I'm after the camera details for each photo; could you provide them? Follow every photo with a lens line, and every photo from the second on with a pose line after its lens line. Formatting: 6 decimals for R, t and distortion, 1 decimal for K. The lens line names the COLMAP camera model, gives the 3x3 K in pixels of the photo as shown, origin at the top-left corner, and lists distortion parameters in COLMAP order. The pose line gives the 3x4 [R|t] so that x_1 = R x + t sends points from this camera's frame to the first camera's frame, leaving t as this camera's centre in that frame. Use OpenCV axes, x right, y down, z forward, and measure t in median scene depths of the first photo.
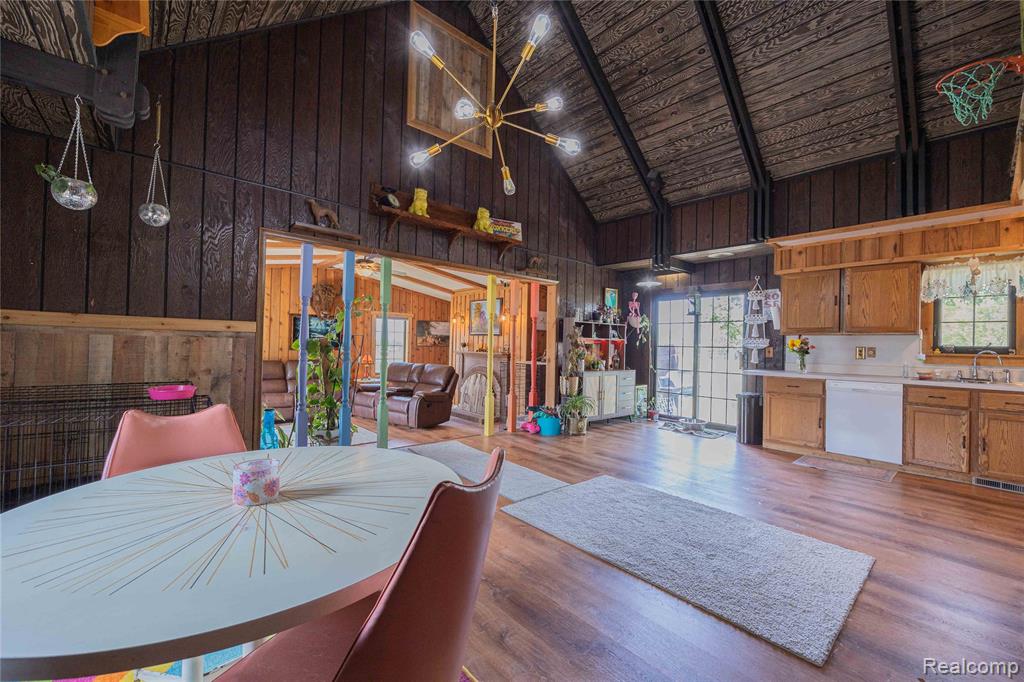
lens RADIAL K [[405.9, 0, 512.9], [0, 405.9, 341.2], [0, 0, 1]] dist [-0.004289, 0.000039]
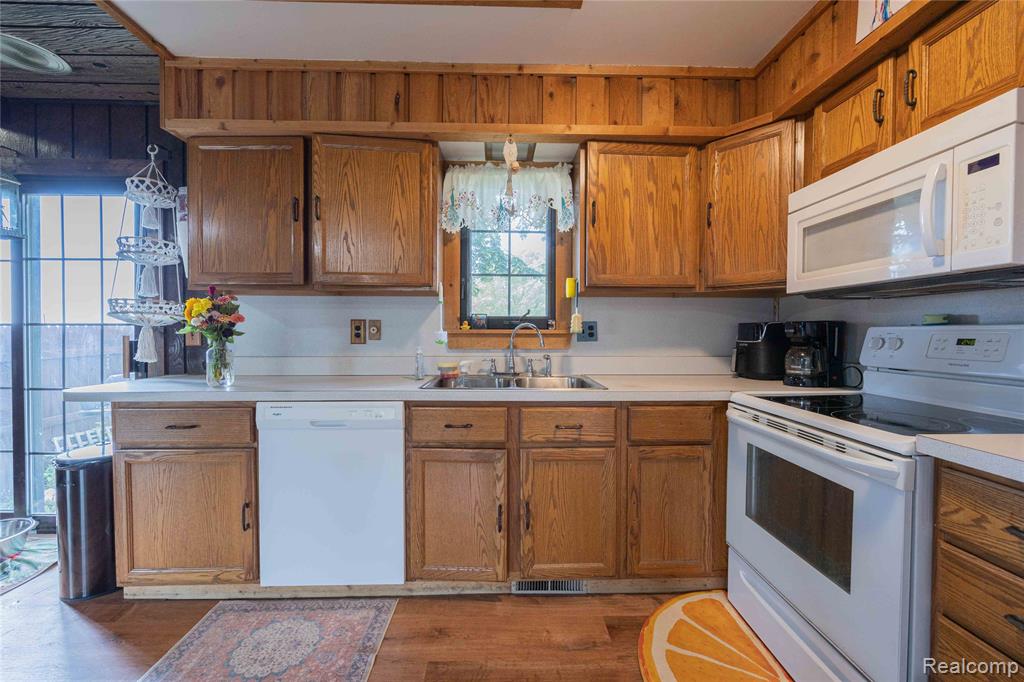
lens RADIAL K [[405.9, 0, 512.9], [0, 405.9, 341.2], [0, 0, 1]] dist [-0.004289, 0.000039]
pose [[0.638527, -0.033821, 0.768856, 0.687721], [0.004060, 0.999168, 0.040581, 0.024481], [-0.769588, -0.022791, 0.638134, 0.616789]]
